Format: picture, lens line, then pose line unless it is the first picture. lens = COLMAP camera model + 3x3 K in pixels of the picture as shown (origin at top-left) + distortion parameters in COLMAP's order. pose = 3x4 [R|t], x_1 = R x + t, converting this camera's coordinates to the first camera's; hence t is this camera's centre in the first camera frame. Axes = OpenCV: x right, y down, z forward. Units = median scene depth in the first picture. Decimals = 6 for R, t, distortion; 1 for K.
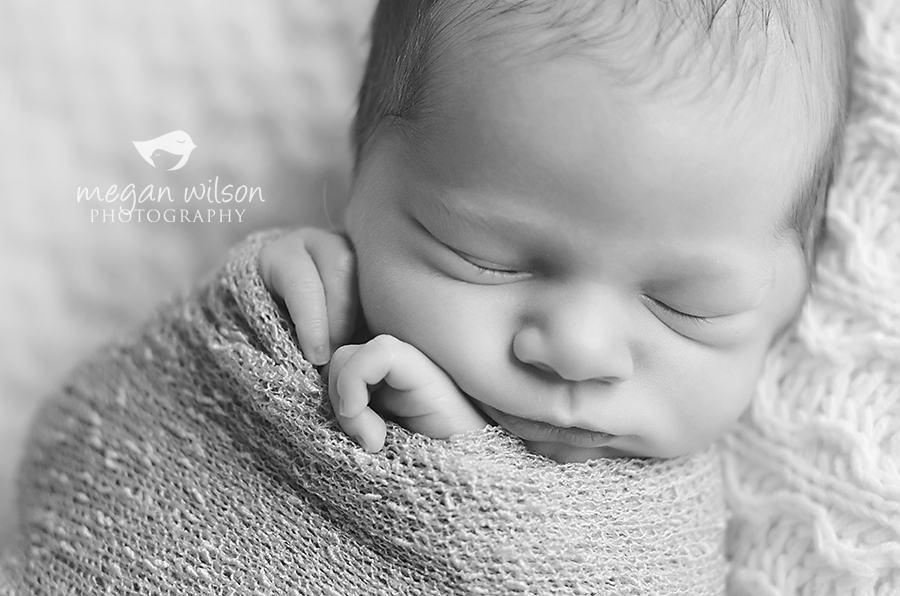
lens RADIAL K [[2093.3, 0, 450.0], [0, 2093.3, 298.0], [0, 0, 1]] dist [0.024692, -0.067616]
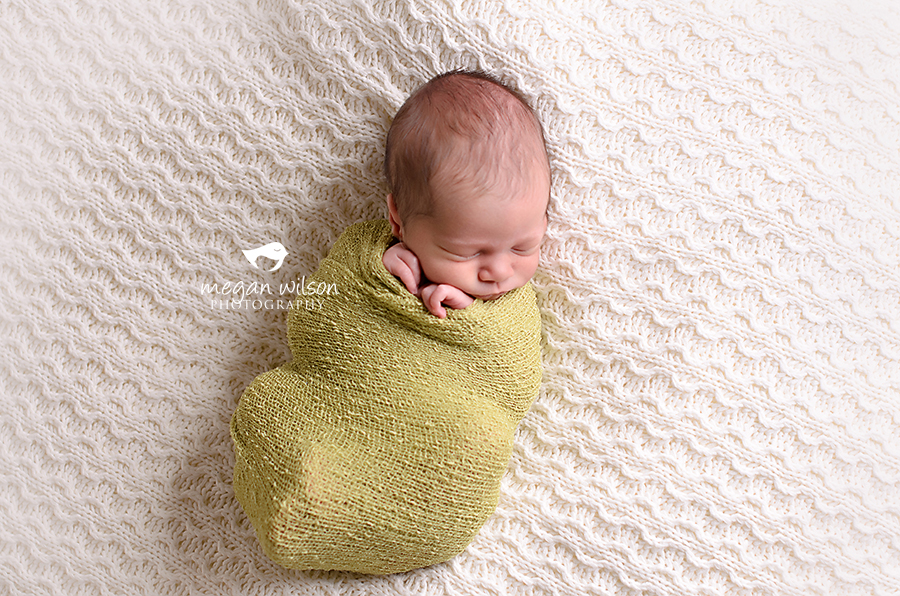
lens RADIAL K [[2093.3, 0, 450.0], [0, 2093.3, 298.0], [0, 0, 1]] dist [0.024692, -0.067616]
pose [[0.911893, -0.300913, 0.279111, -0.897566], [0.185562, 0.908846, 0.373584, -1.131063], [-0.366085, -0.288876, 0.884609, -1.804948]]
